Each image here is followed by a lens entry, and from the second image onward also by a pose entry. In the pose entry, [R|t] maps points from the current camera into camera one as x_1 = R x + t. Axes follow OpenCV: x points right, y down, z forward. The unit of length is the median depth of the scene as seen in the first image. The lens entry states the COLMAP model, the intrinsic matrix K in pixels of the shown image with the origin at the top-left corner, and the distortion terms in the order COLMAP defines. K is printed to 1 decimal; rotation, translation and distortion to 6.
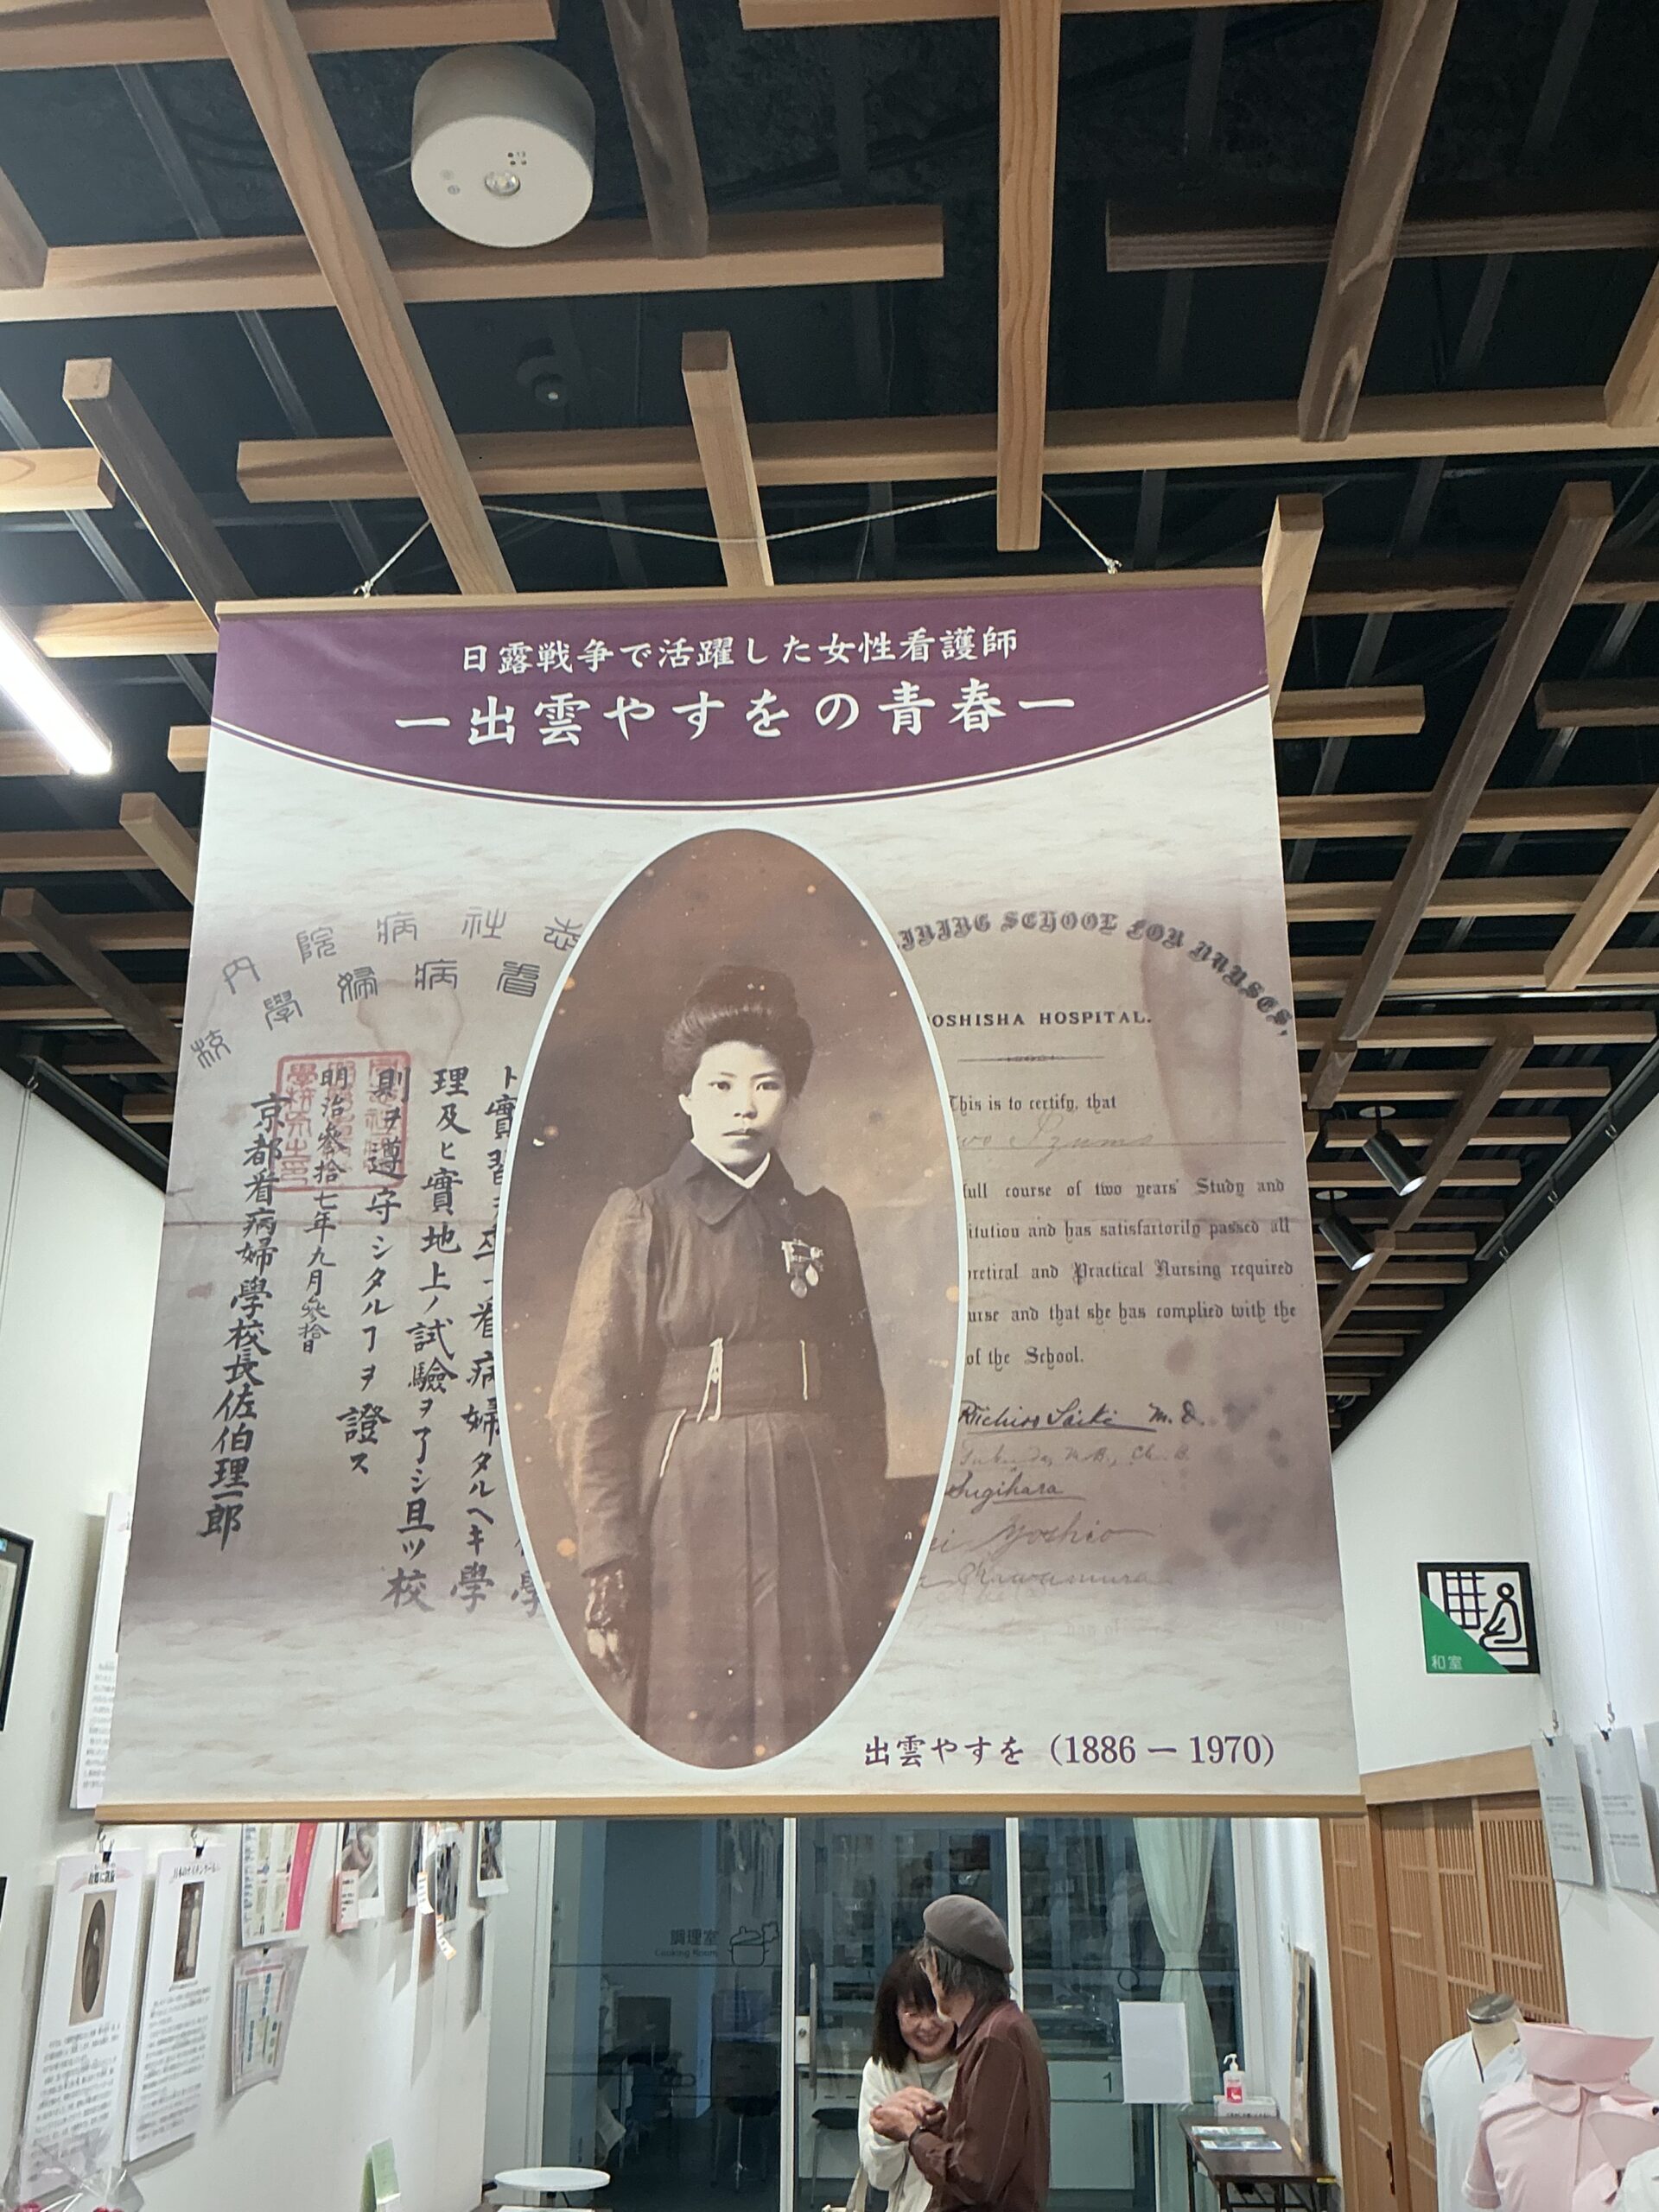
lens RADIAL K [[2150.8, 0, 829.5], [0, 2150.8, 1106.0], [0, 0, 1]] dist [0.150271, -0.308937]
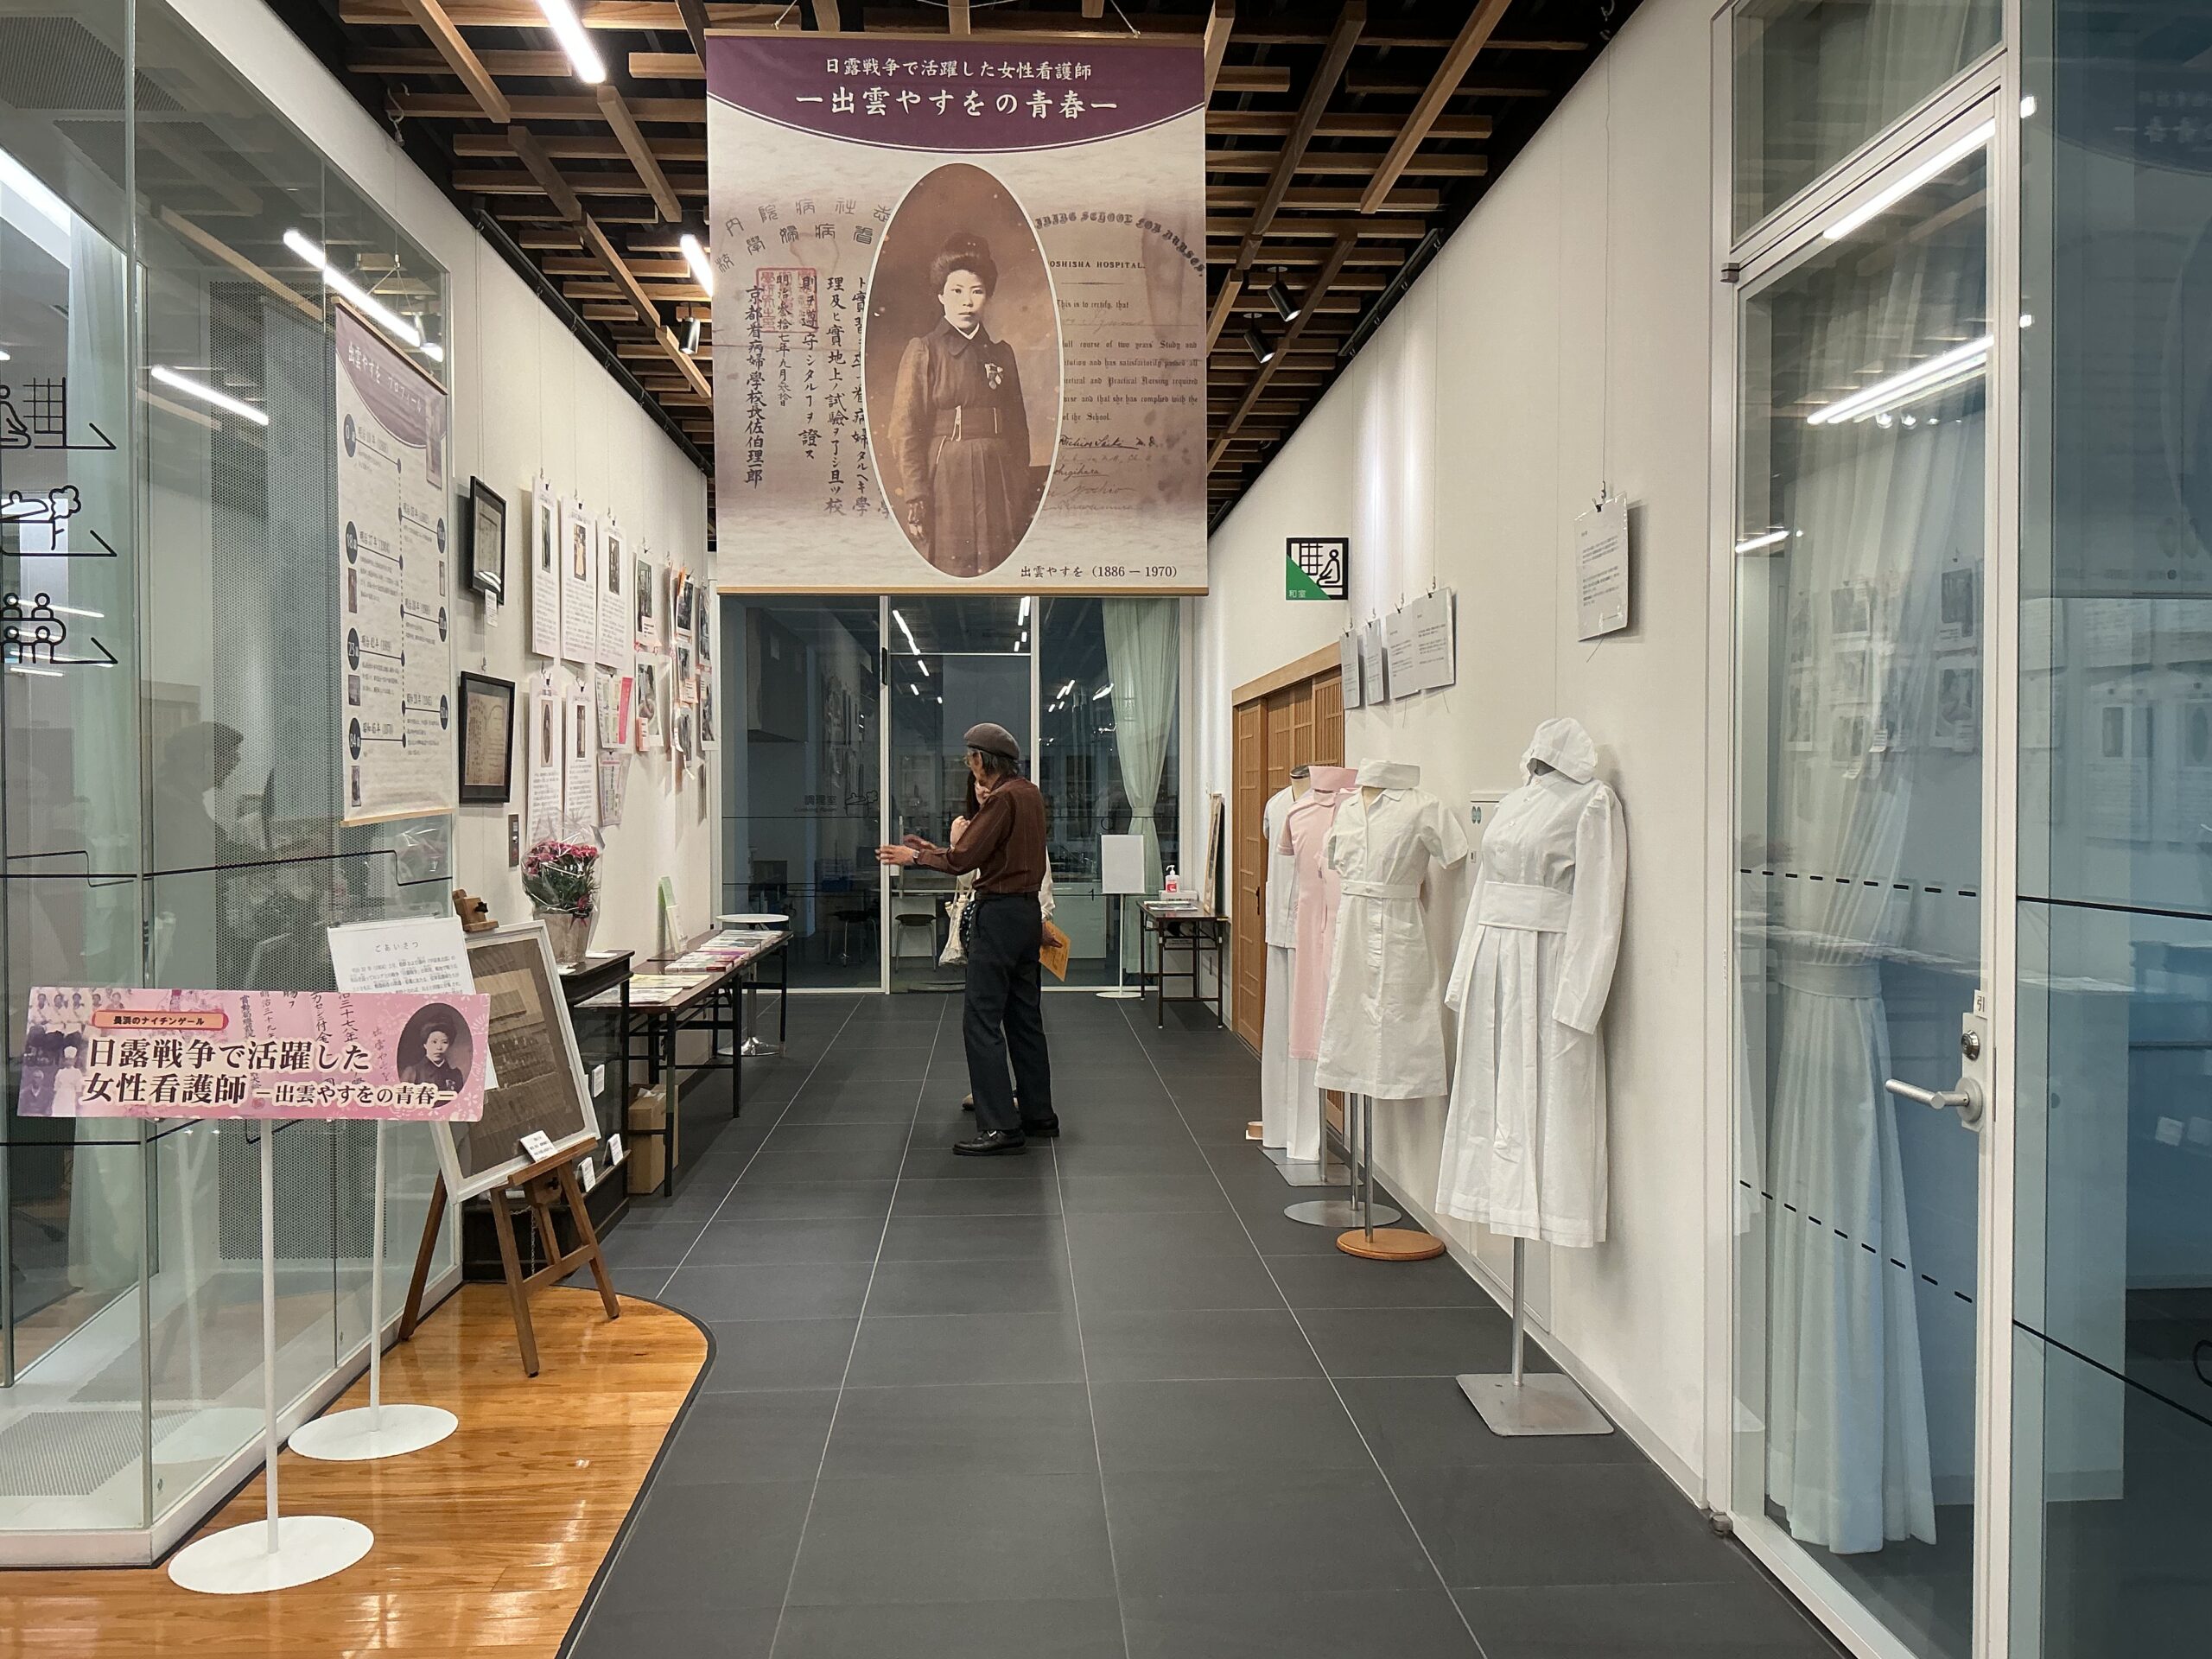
lens RADIAL K [[1862.8, 0, 1106.0], [0, 1862.8, 829.5], [0, 0, 1]] dist [0.178880, -0.420217]
pose [[0.991800, -0.005174, 0.127697, -0.148189], [-0.037478, 0.943478, 0.329310, -0.131643], [-0.122183, -0.331395, 0.935547, -1.047244]]
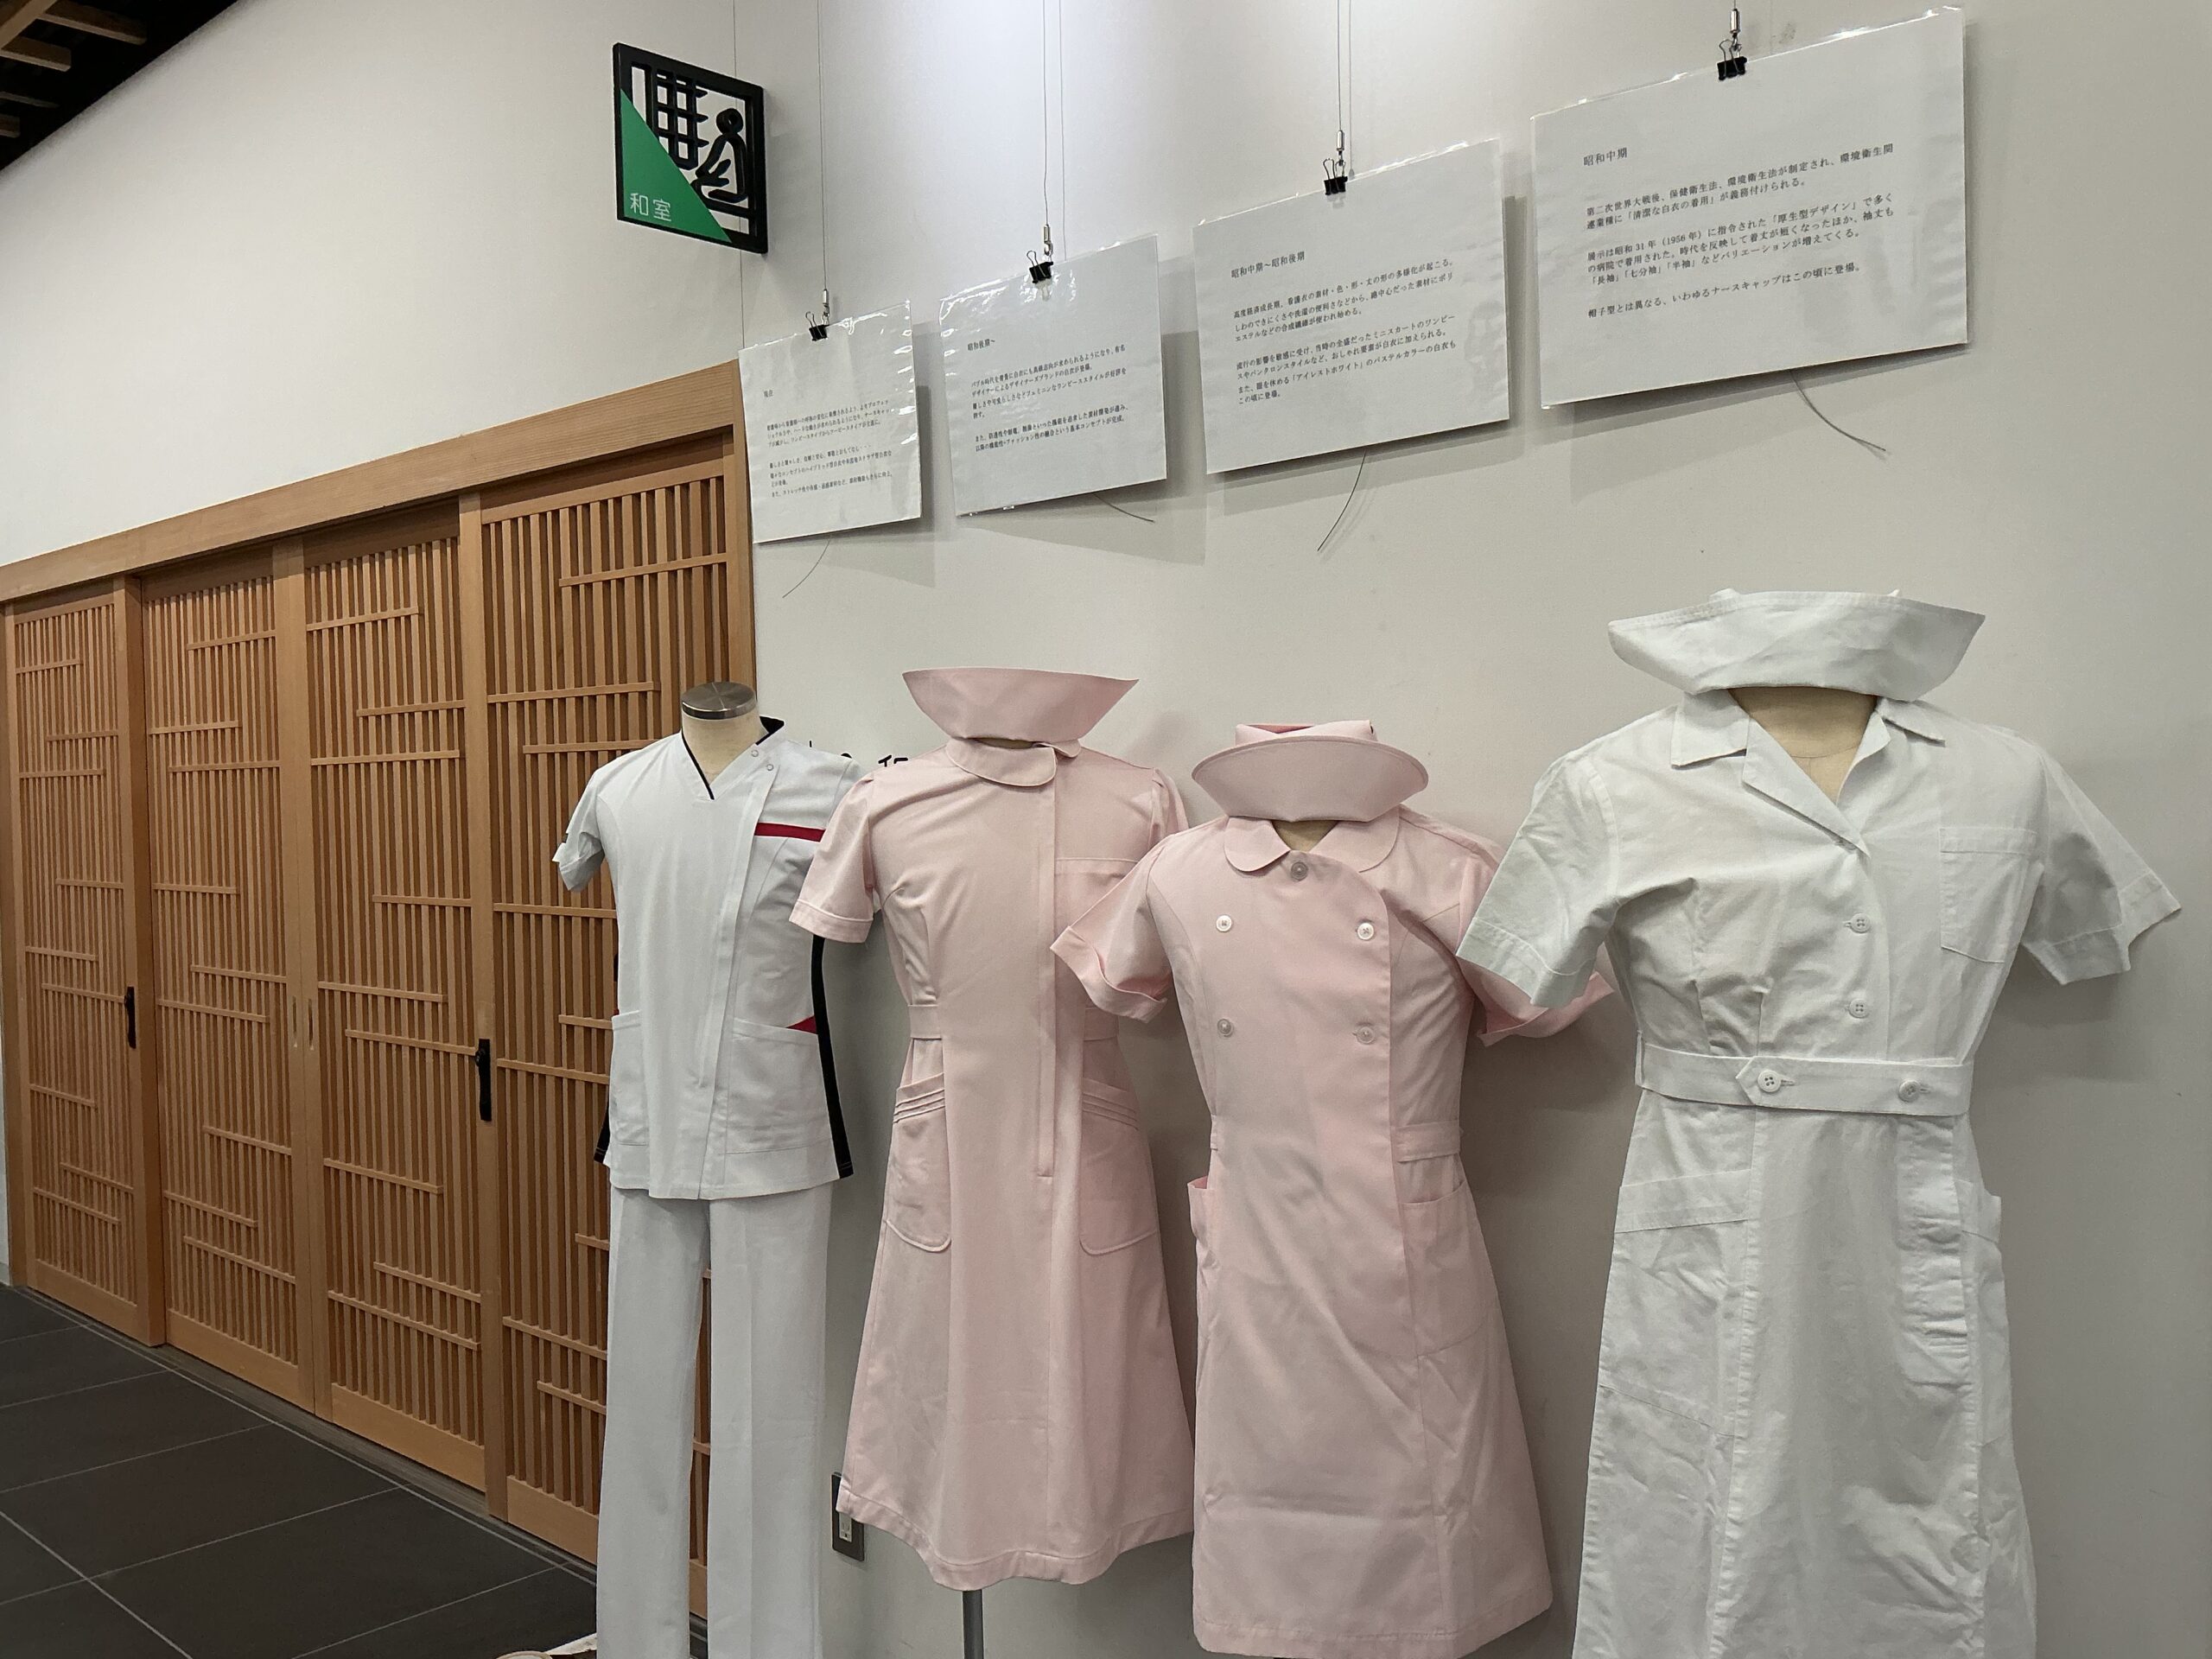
lens RADIAL K [[1862.8, 0, 1106.0], [0, 1862.8, 829.5], [0, 0, 1]] dist [0.178880, -0.420217]
pose [[0.628662, -0.030191, 0.777092, -0.156093], [-0.226269, 0.948915, 0.219917, 0.626411], [-0.744034, -0.314086, 0.589715, 1.179544]]
